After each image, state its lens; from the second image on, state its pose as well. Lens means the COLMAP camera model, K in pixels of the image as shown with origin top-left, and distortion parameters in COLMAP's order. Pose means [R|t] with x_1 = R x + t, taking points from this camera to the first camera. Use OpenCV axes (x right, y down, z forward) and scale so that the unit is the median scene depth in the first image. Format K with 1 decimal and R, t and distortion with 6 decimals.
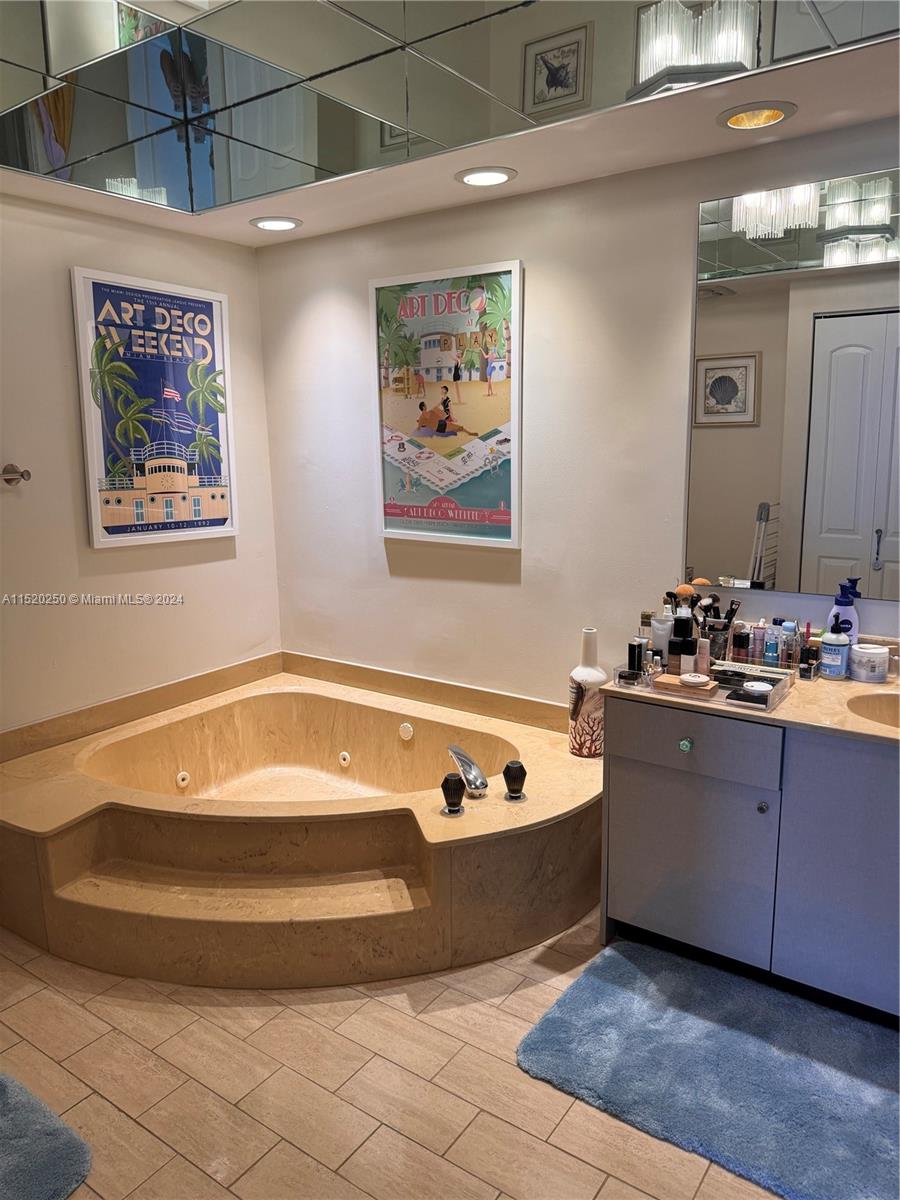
lens RADIAL K [[841.6, 0, 453.9], [0, 841.6, 604.0], [0, 0, 1]] dist [0.030059, -0.034877]
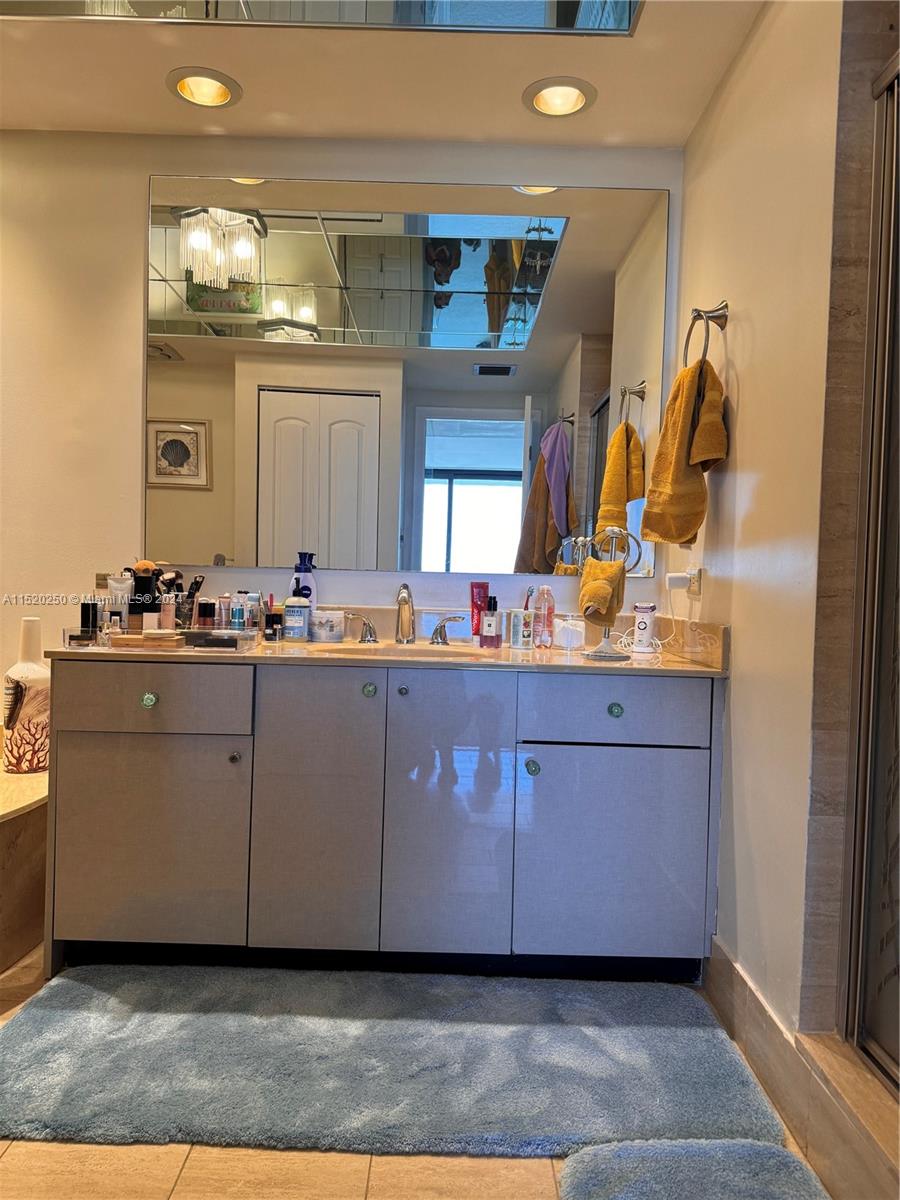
lens RADIAL K [[841.6, 0, 442.4], [0, 841.6, 601.7], [0, 0, 1]] dist [0.030059, -0.034877]
pose [[0.816690, 0.024996, 0.576534, 0.007979], [0.063853, 0.989012, -0.133332, 0.187663], [-0.573532, 0.145704, 0.806121, 0.079576]]
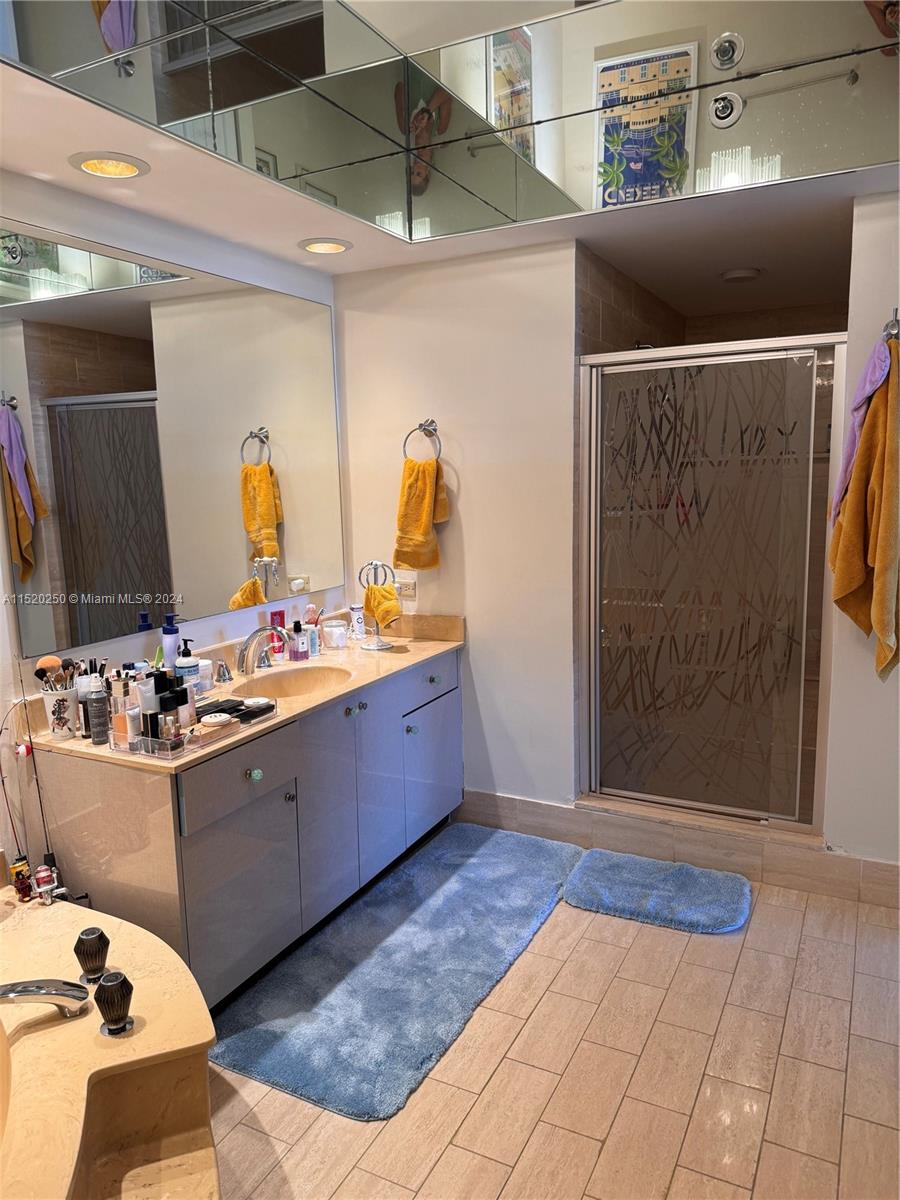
lens RADIAL K [[841.6, 0, 445.6], [0, 841.6, 600.2], [0, 0, 1]] dist [0.030059, -0.034877]
pose [[-0.138956, -0.134021, 0.981188, -0.688079], [0.208049, 0.964737, 0.161238, -0.147436], [-0.968198, 0.226540, -0.106173, 0.769426]]
